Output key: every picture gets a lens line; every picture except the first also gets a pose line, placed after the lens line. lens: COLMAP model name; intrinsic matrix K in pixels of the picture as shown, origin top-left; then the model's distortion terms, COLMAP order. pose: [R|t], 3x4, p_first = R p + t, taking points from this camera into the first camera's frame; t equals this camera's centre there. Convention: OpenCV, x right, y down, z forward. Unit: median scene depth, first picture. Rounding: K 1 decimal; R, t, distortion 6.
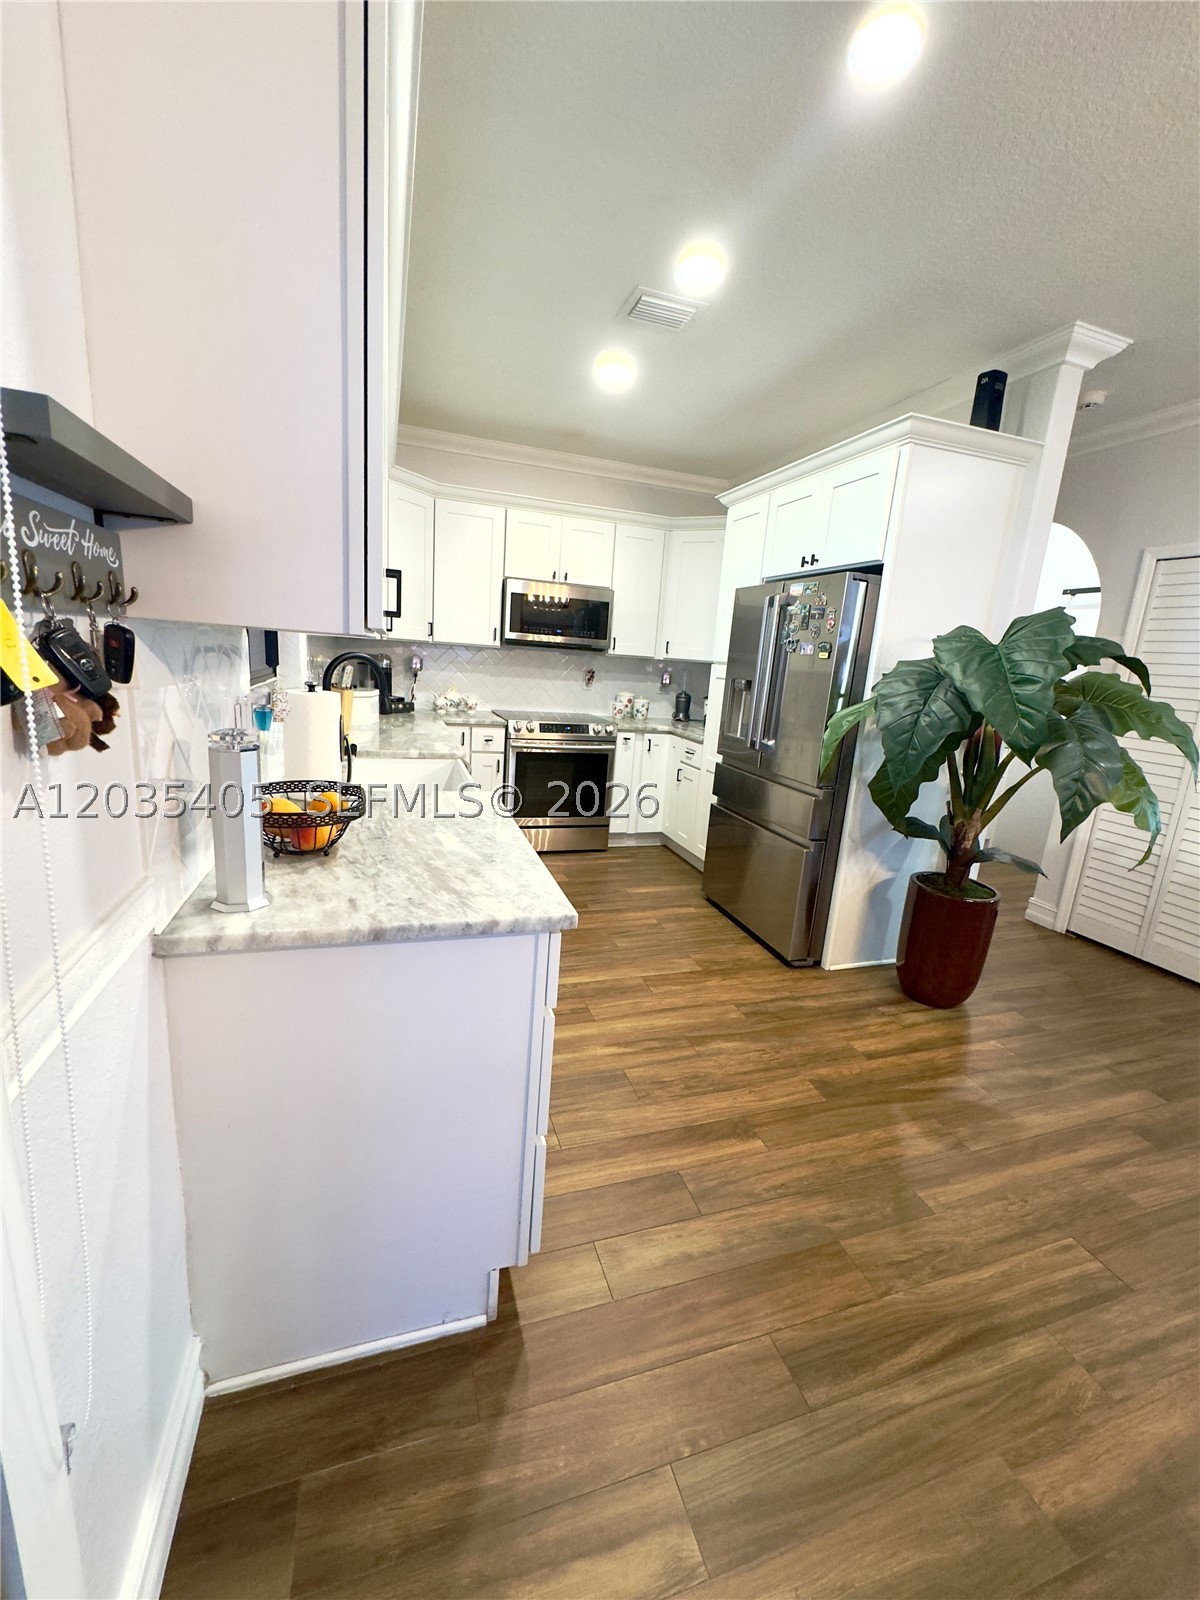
lens RADIAL K [[638.9, 0, 600.9], [0, 638.9, 800.8], [0, 0, 1]] dist [-0.005199, 0.000822]
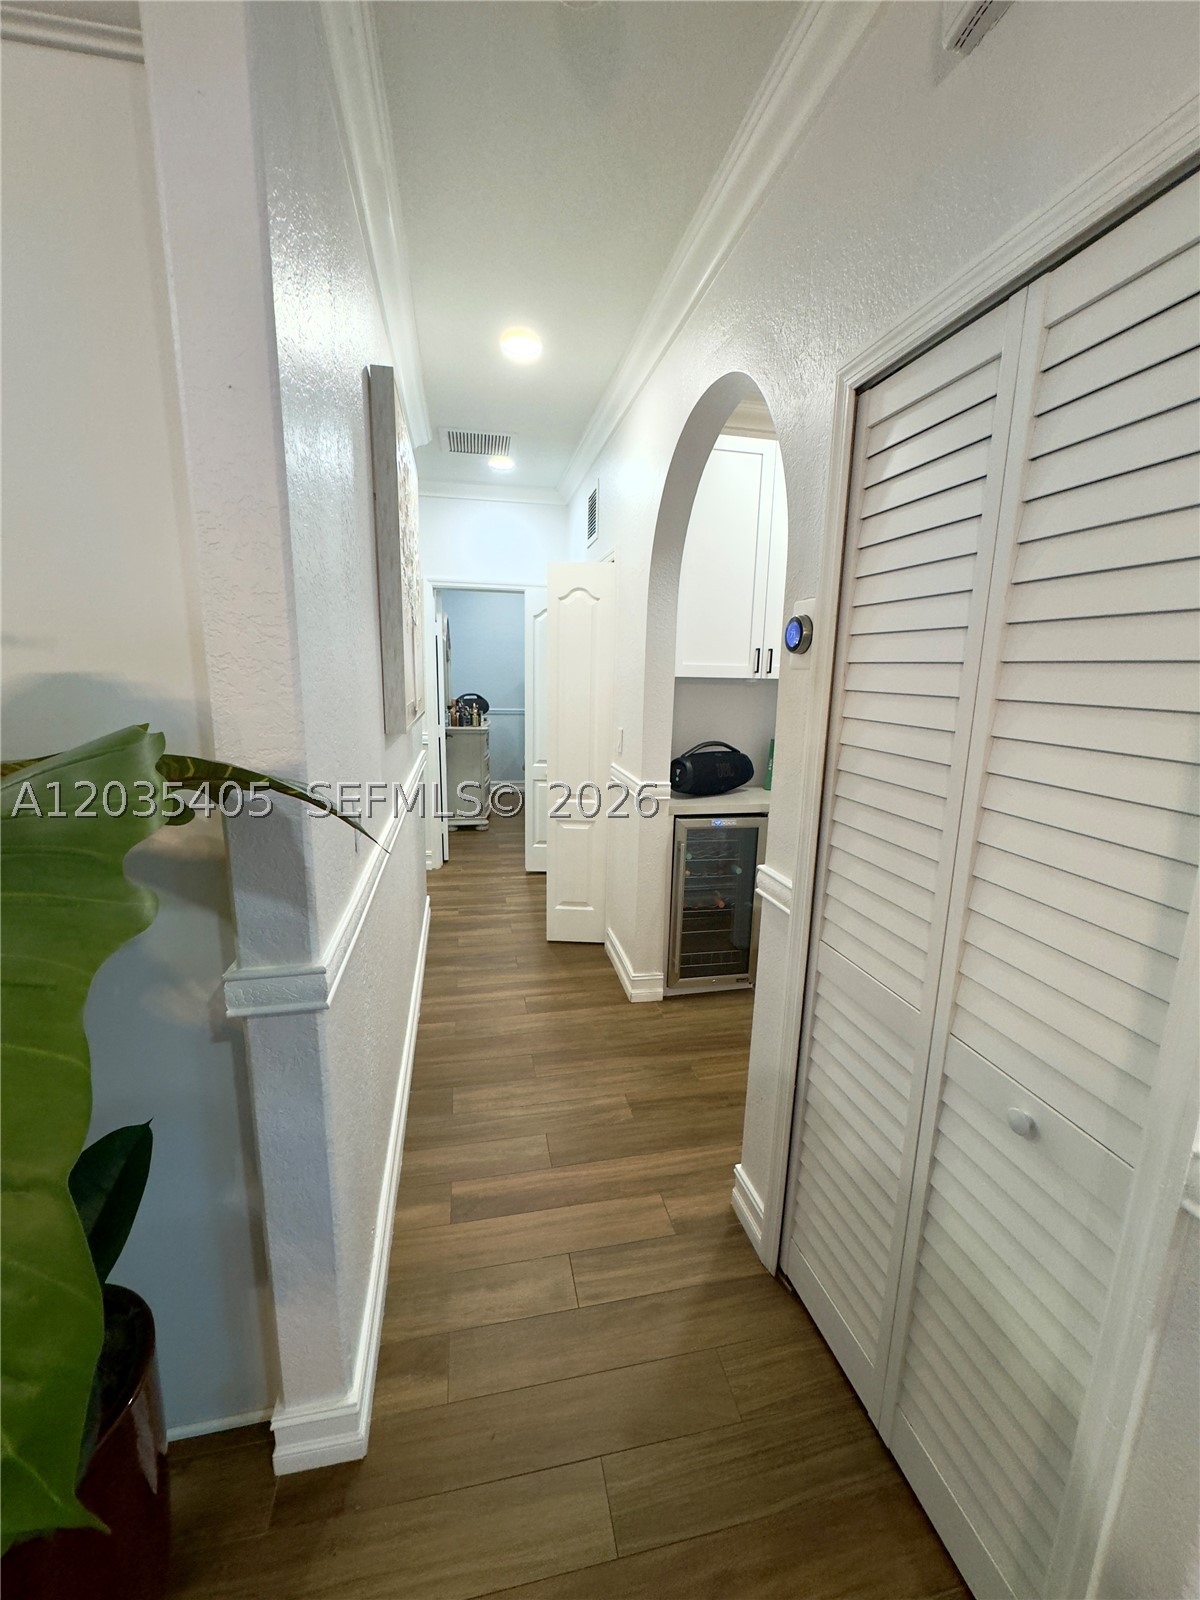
lens RADIAL K [[638.9, 0, 607.4], [0, 638.9, 791.1], [0, 0, 1]] dist [-0.005199, 0.000822]
pose [[0.993270, -0.027951, -0.112401, 1.063985], [0.023019, 0.998724, -0.044940, -0.175200], [0.113513, 0.042050, 0.992646, 0.849883]]
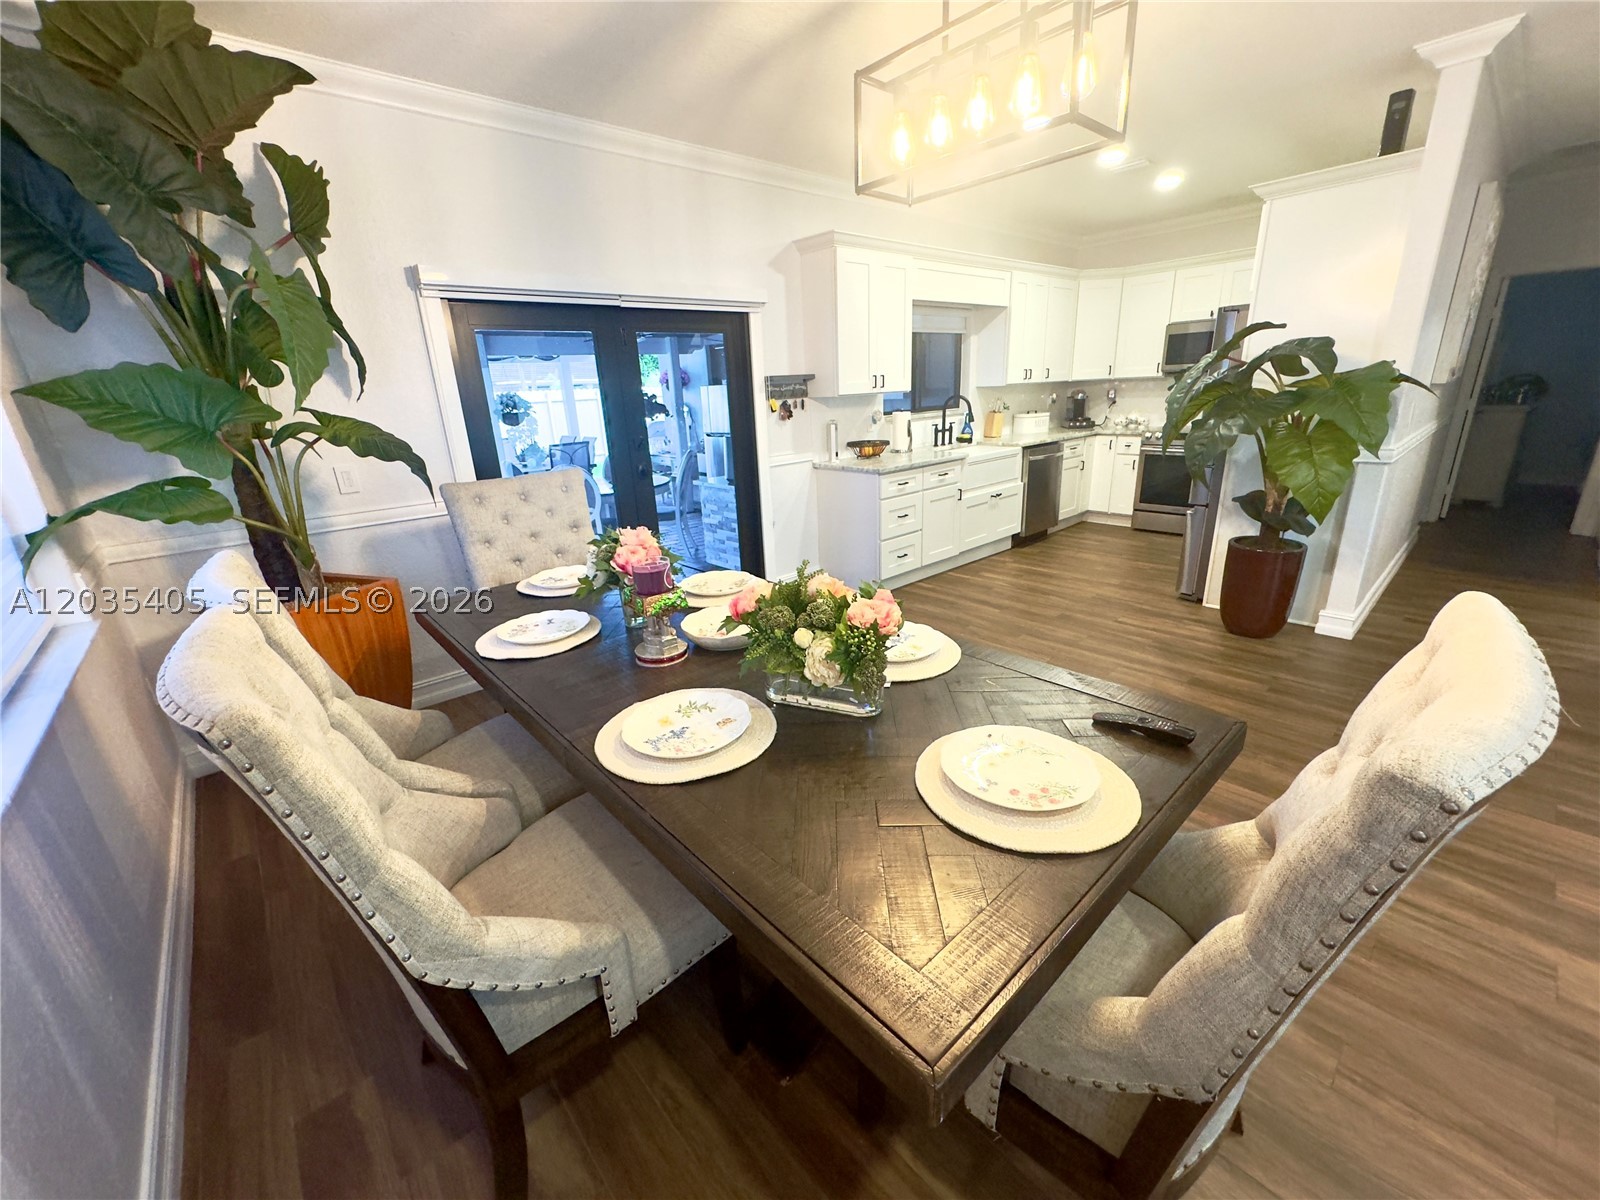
lens RADIAL K [[638.9, 0, 799.4], [0, 638.9, 597.2], [0, 0, 1]] dist [-0.005199, 0.000822]
pose [[0.397302, 0.204375, -0.894640, 1.600478], [-0.132403, 0.977451, 0.164494, 0.181221], [0.908086, 0.053100, 0.415404, -0.447749]]
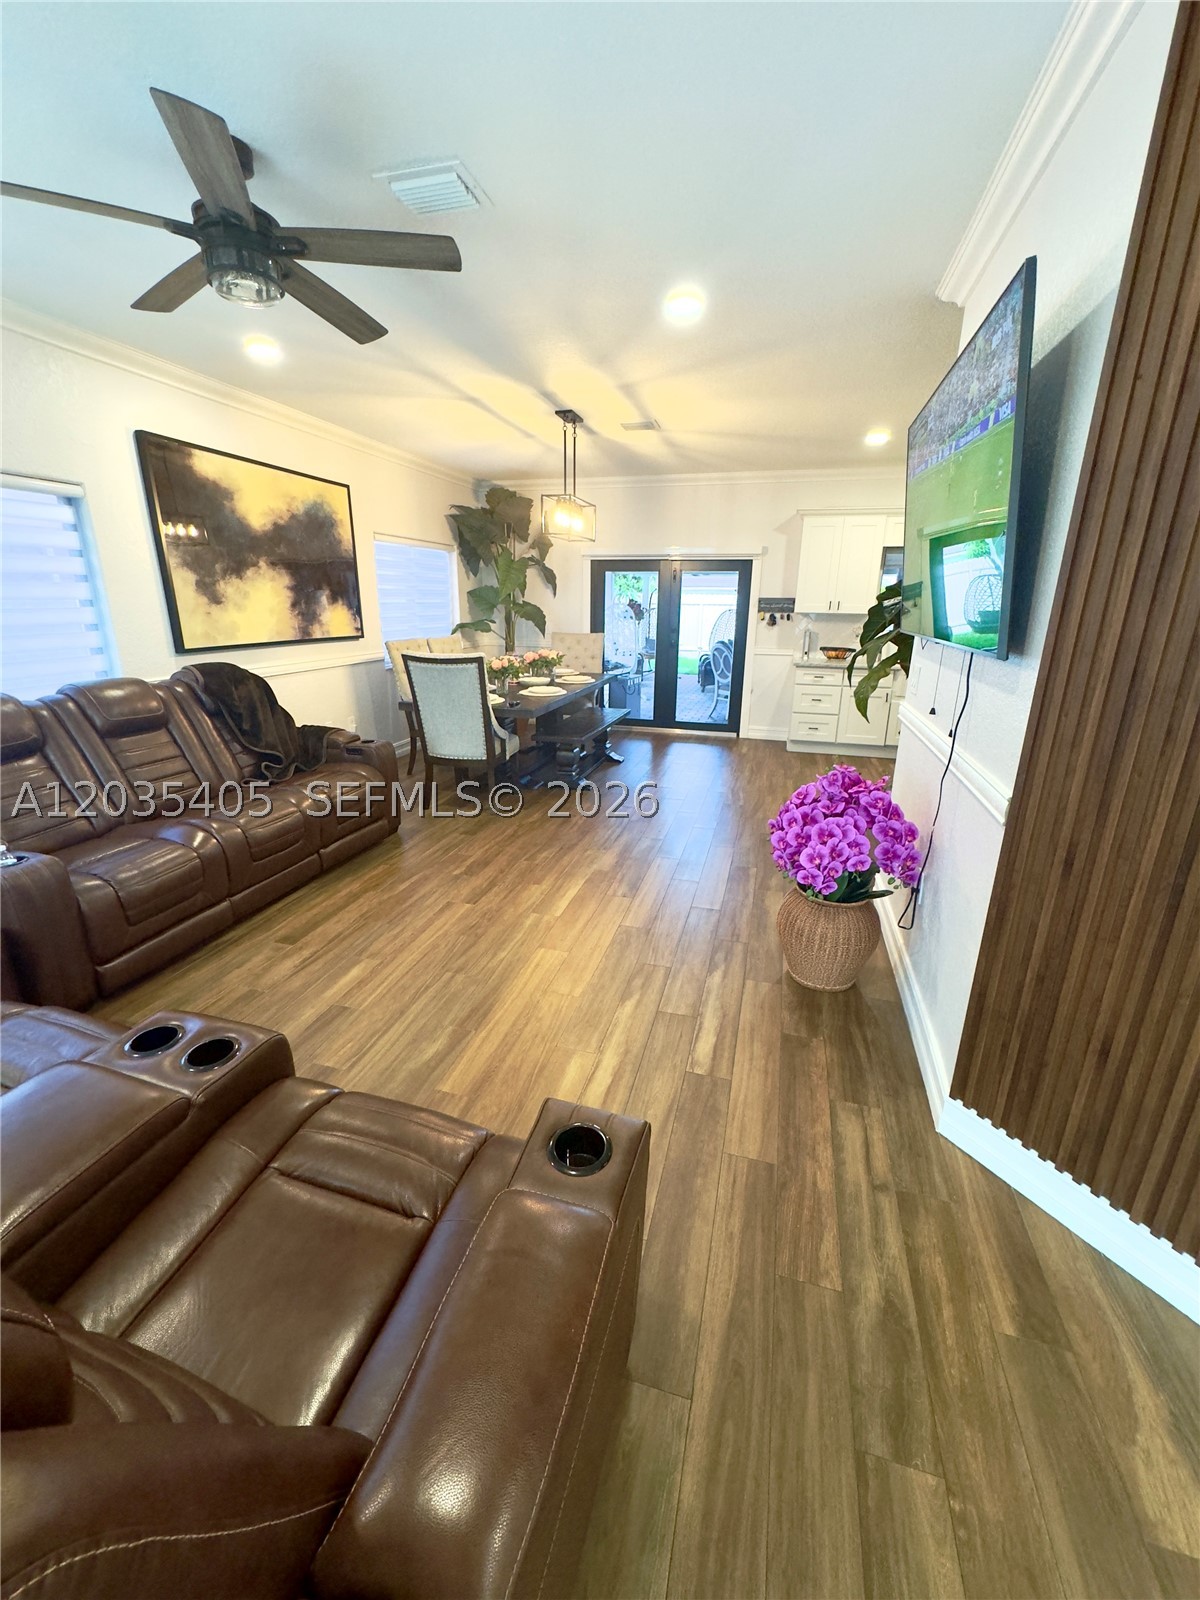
lens RADIAL K [[638.9, 0, 598.3], [0, 638.9, 798.5], [0, 0, 1]] dist [-0.005199, 0.000822]
pose [[-0.551318, 0.174797, -0.815779, 2.786095], [-0.231190, 0.907505, 0.350693, -0.147536], [0.801624, 0.381943, -0.459912, 1.318987]]
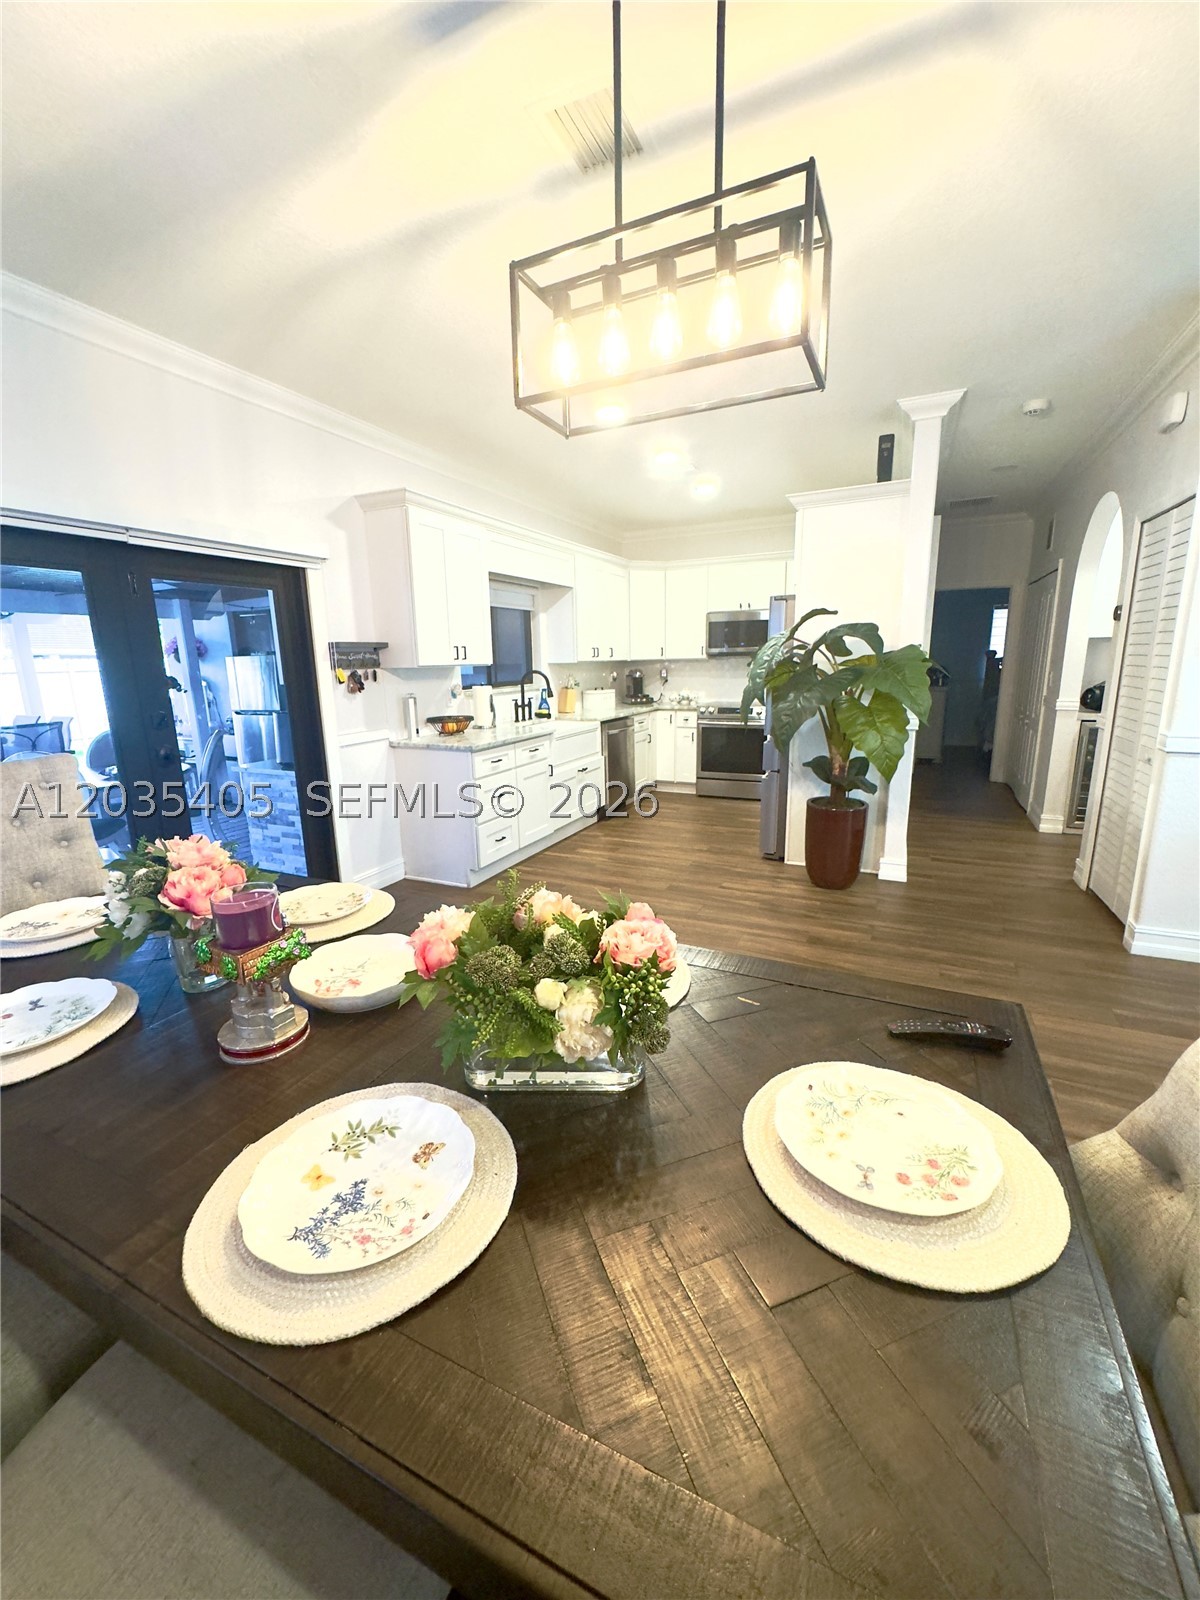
lens RADIAL K [[638.9, 0, 599.6], [0, 638.9, 799.1], [0, 0, 1]] dist [-0.005199, 0.000822]
pose [[0.721476, 0.065633, -0.689322, 1.365932], [-0.085082, 0.996357, 0.005816, 0.191881], [0.687192, 0.054453, 0.724432, -0.463088]]
